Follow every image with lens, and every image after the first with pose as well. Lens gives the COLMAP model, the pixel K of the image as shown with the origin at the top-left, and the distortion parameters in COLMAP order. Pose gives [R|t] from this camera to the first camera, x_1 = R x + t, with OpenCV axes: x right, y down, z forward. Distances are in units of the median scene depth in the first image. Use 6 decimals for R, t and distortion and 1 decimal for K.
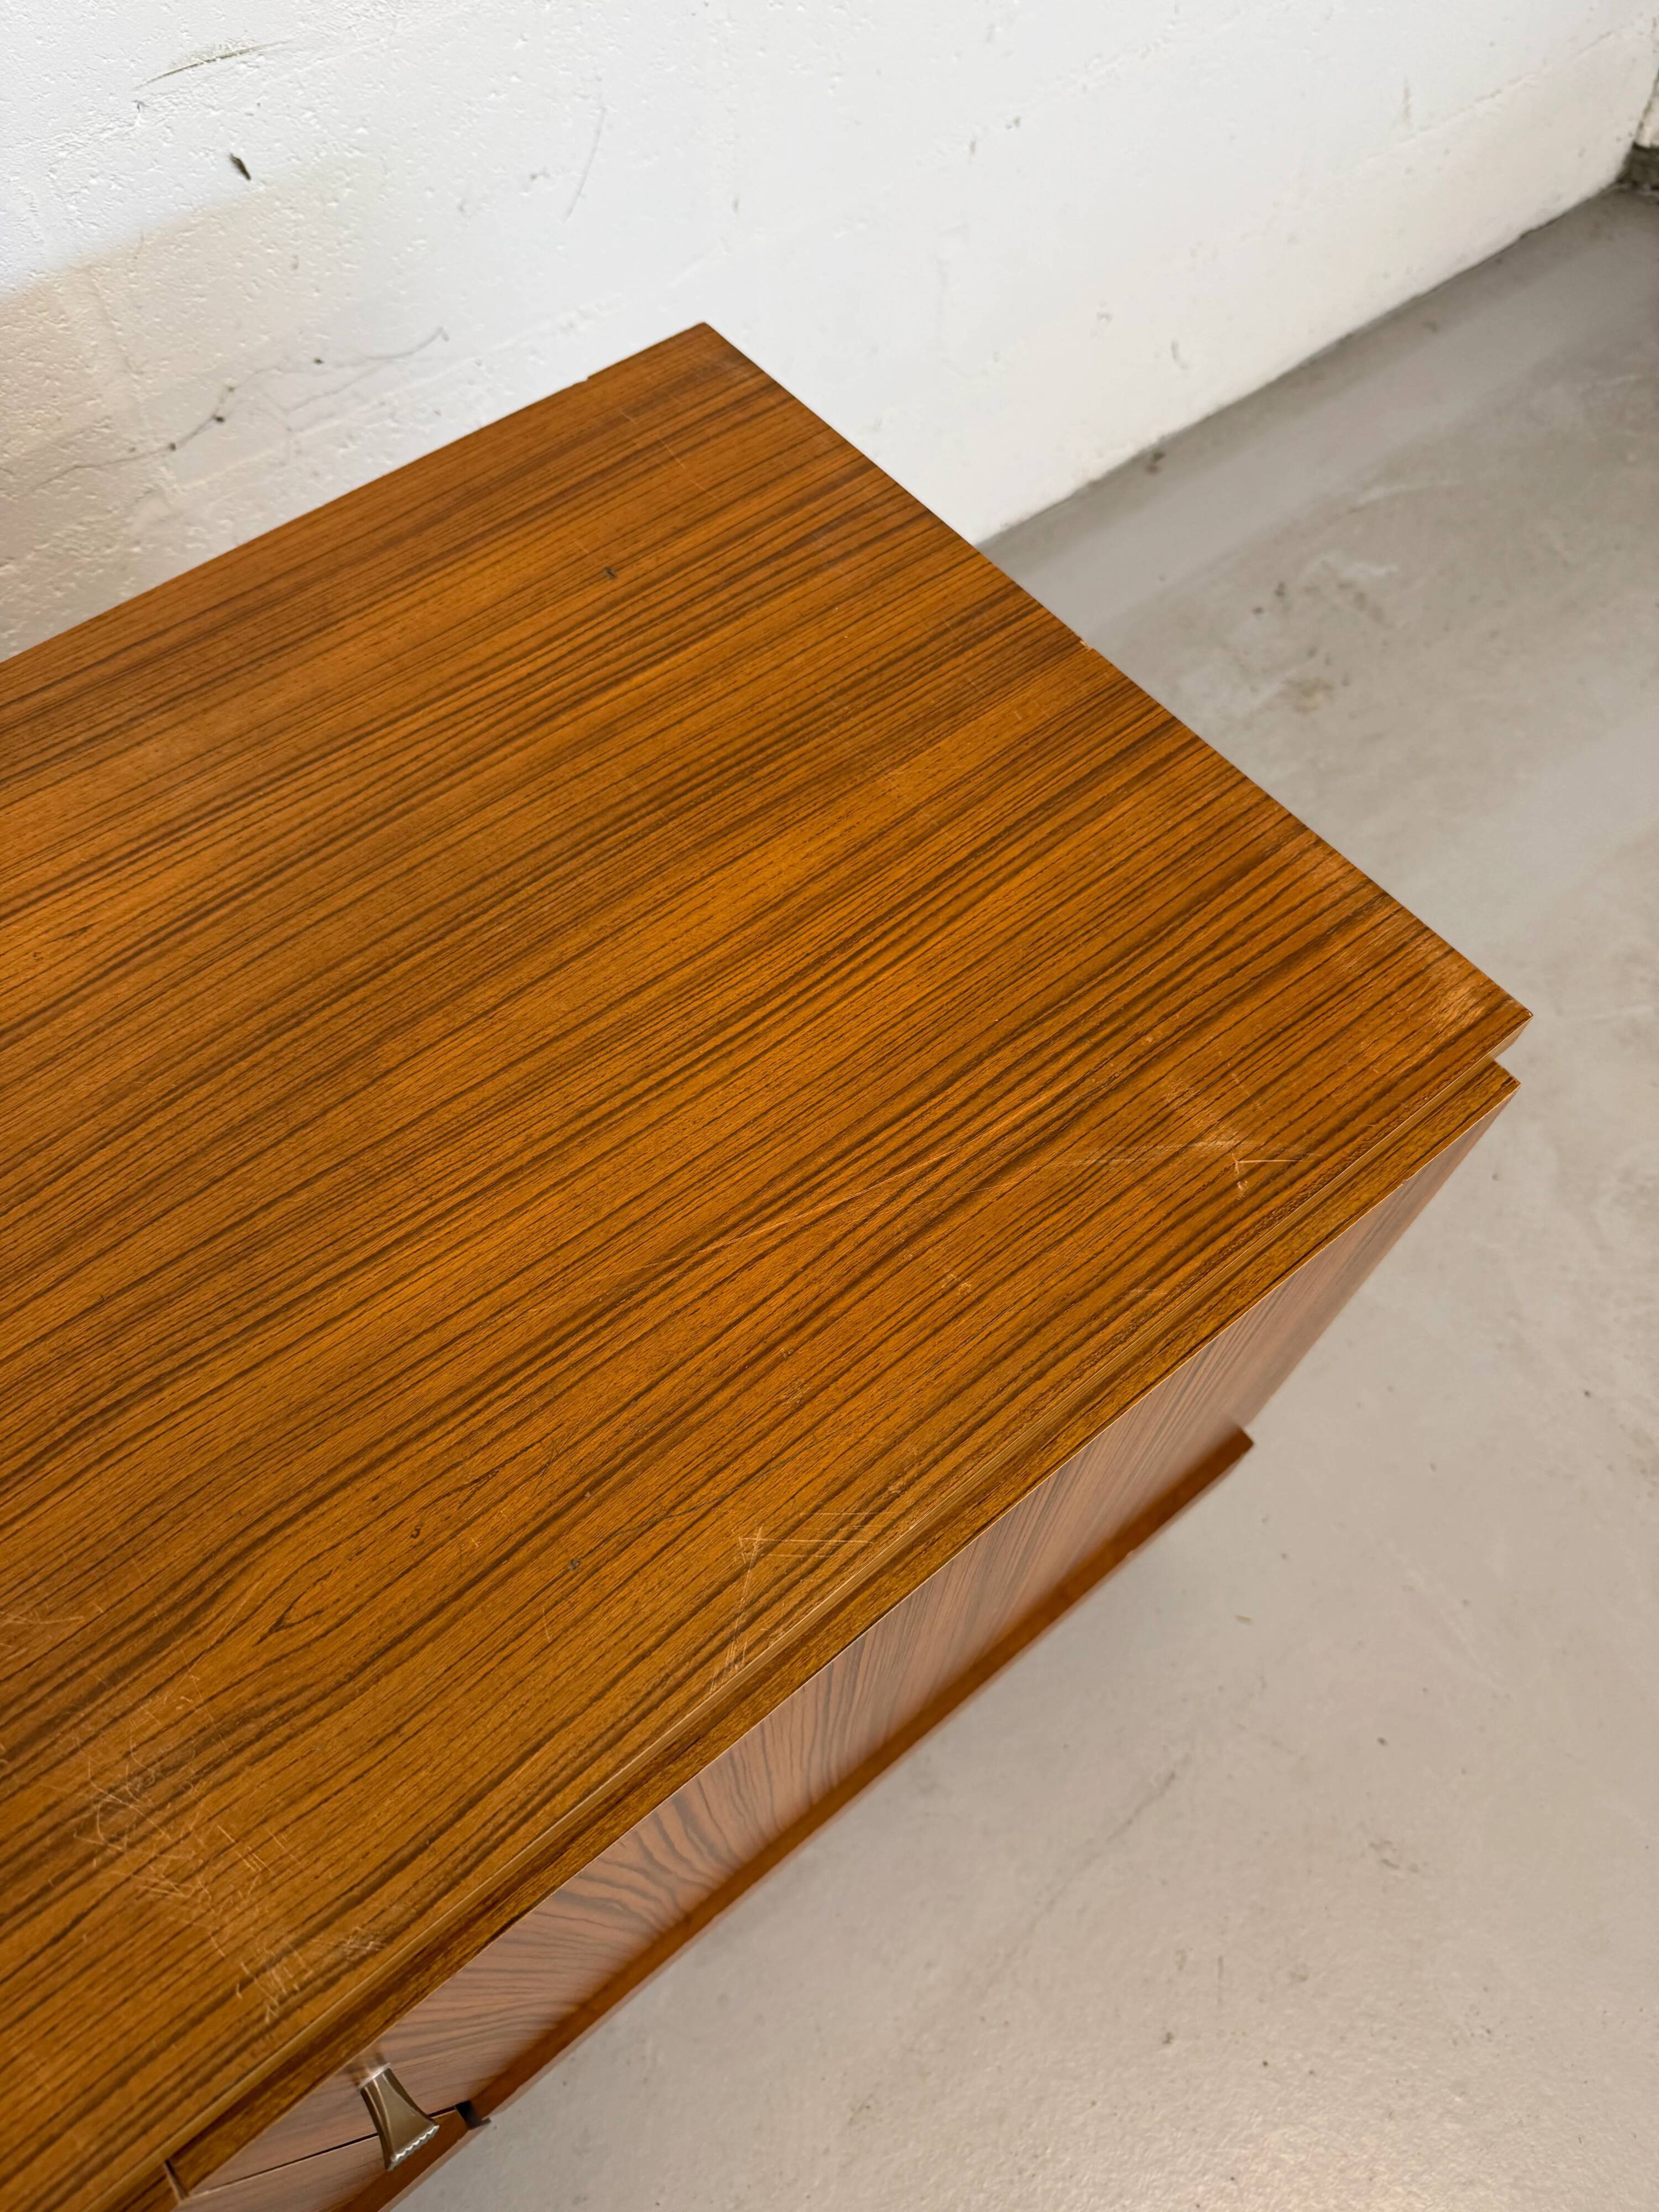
lens RADIAL K [[1585.9, 0, 806.7], [0, 1585.9, 1143.3], [0, 0, 1]] dist [0.054134, -0.084260]
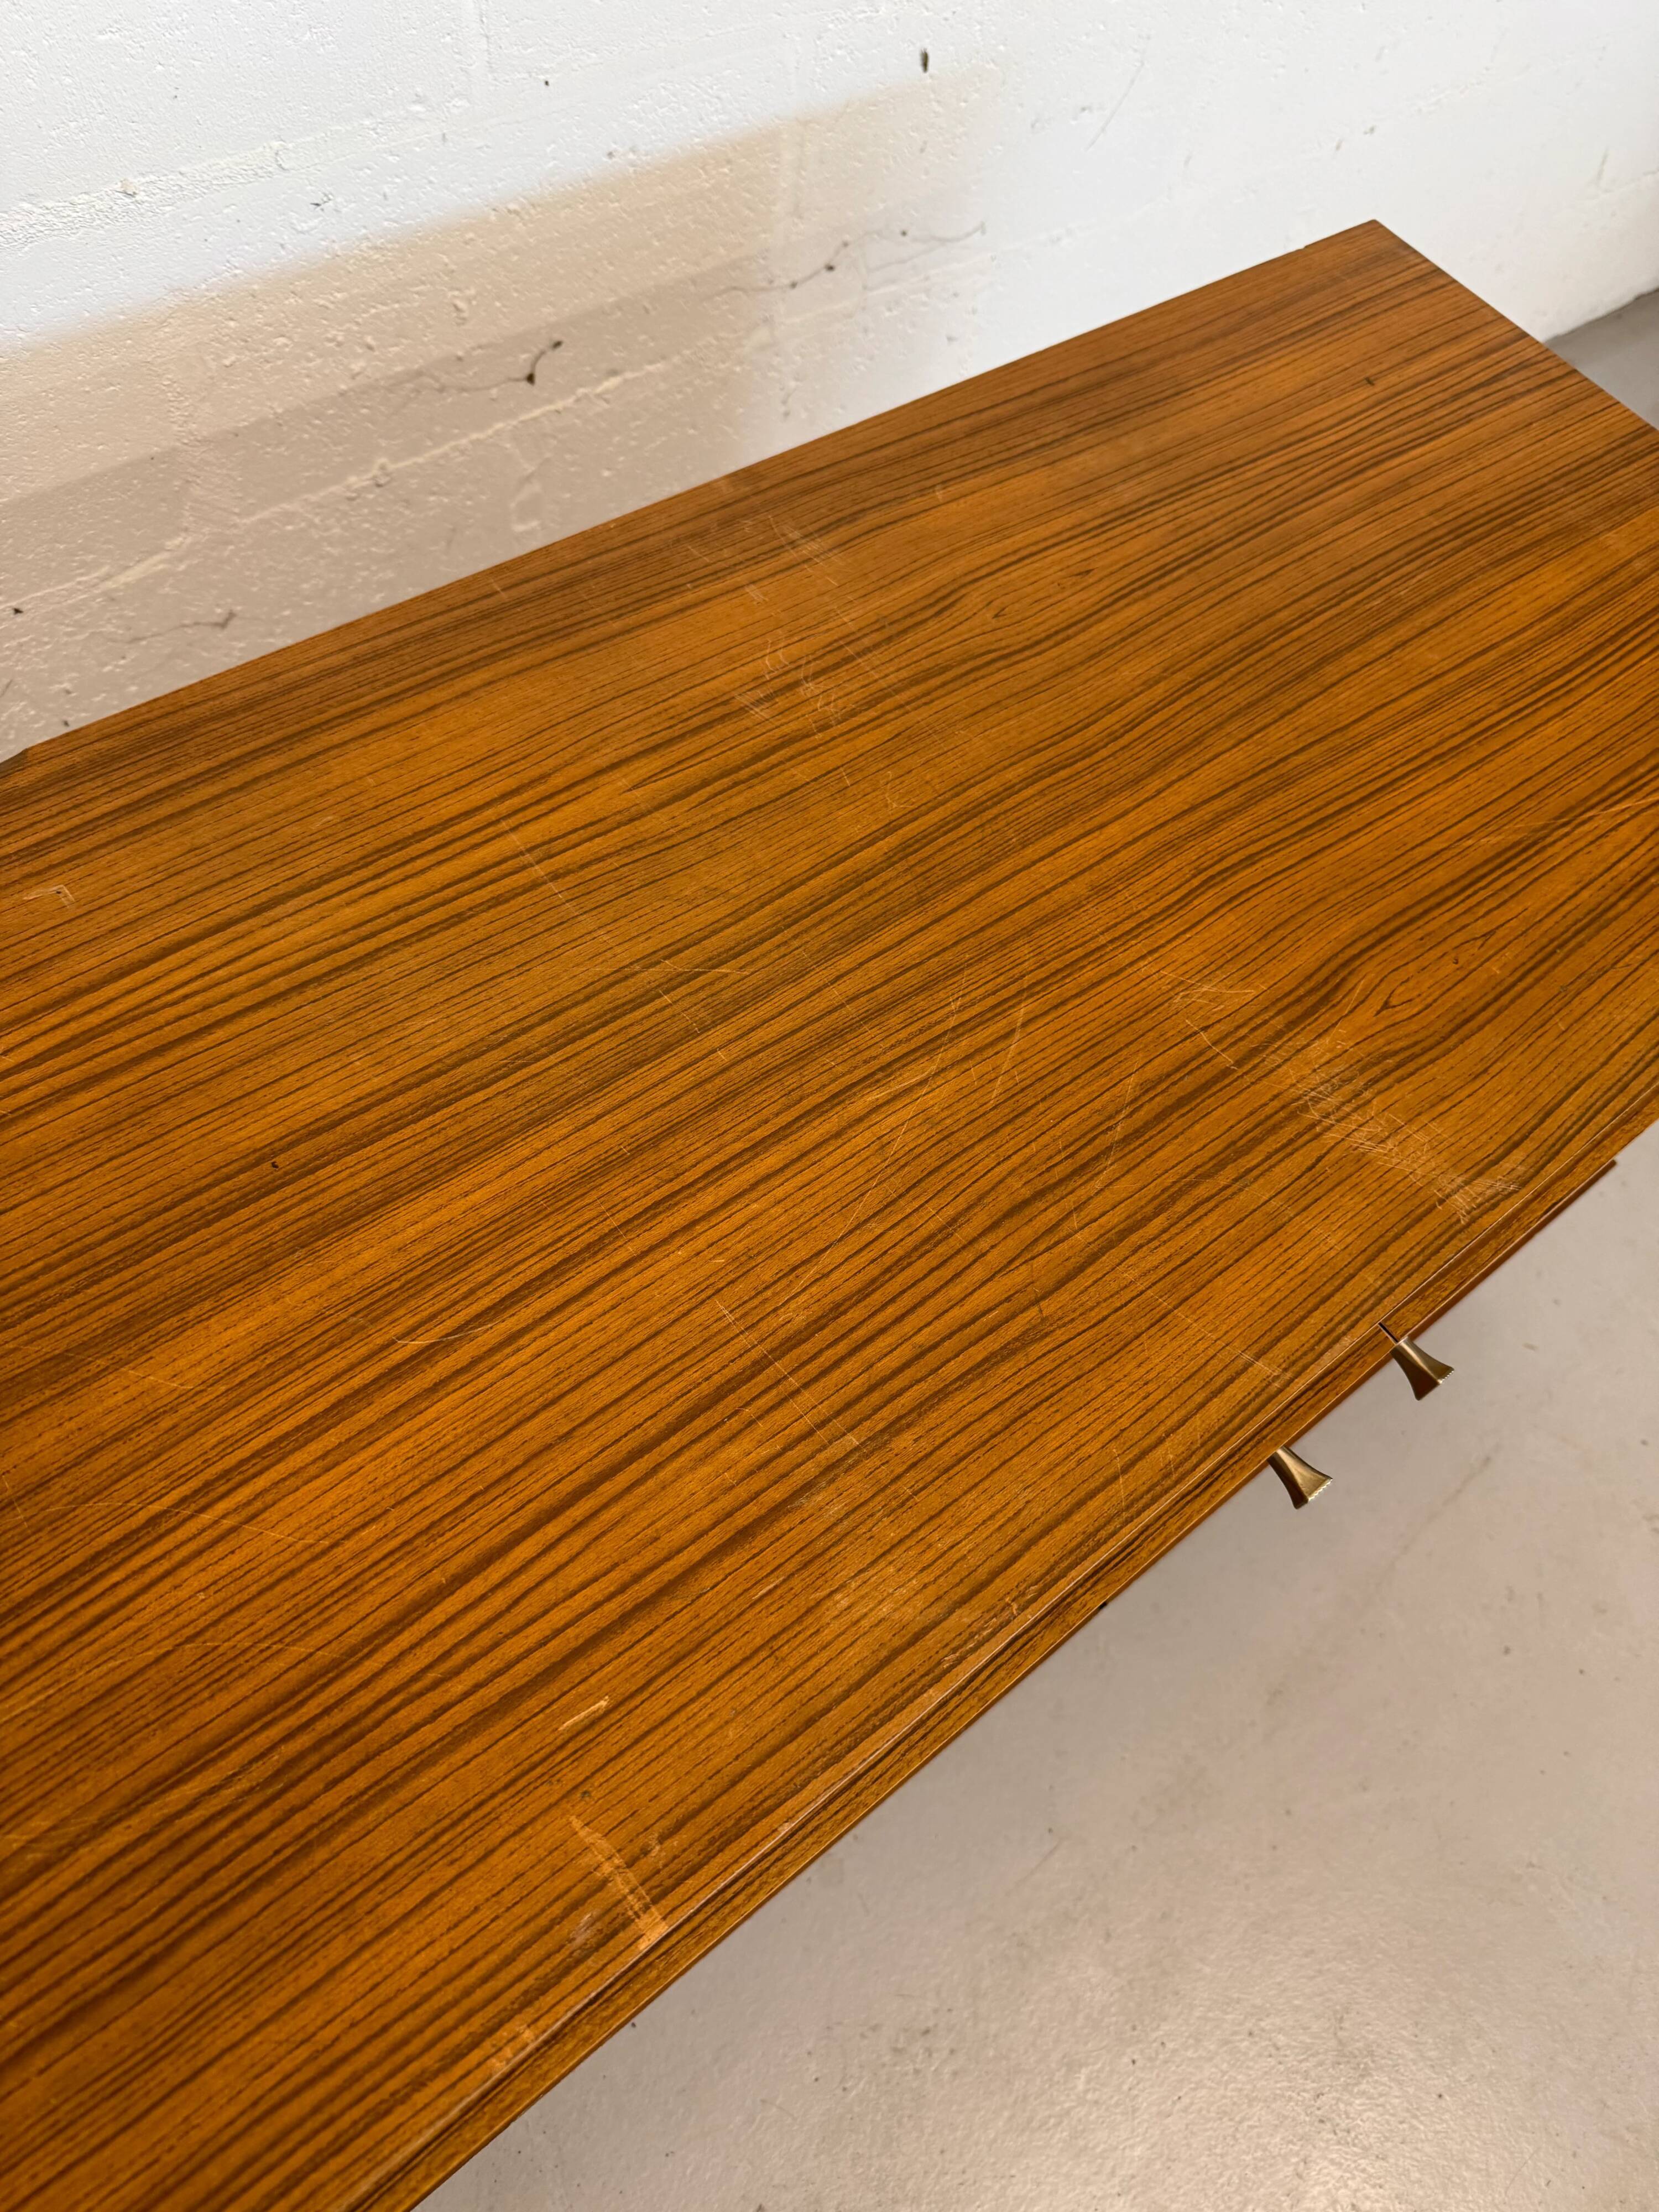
lens RADIAL K [[1585.9, 0, 833.5], [0, 1585.9, 1098.5], [0, 0, 1]] dist [0.054134, -0.084260]
pose [[0.991129, 0.070753, 0.112501, -0.789529], [-0.066433, 0.996919, -0.041703, 0.383713], [-0.115105, 0.033859, 0.992776, -0.305086]]
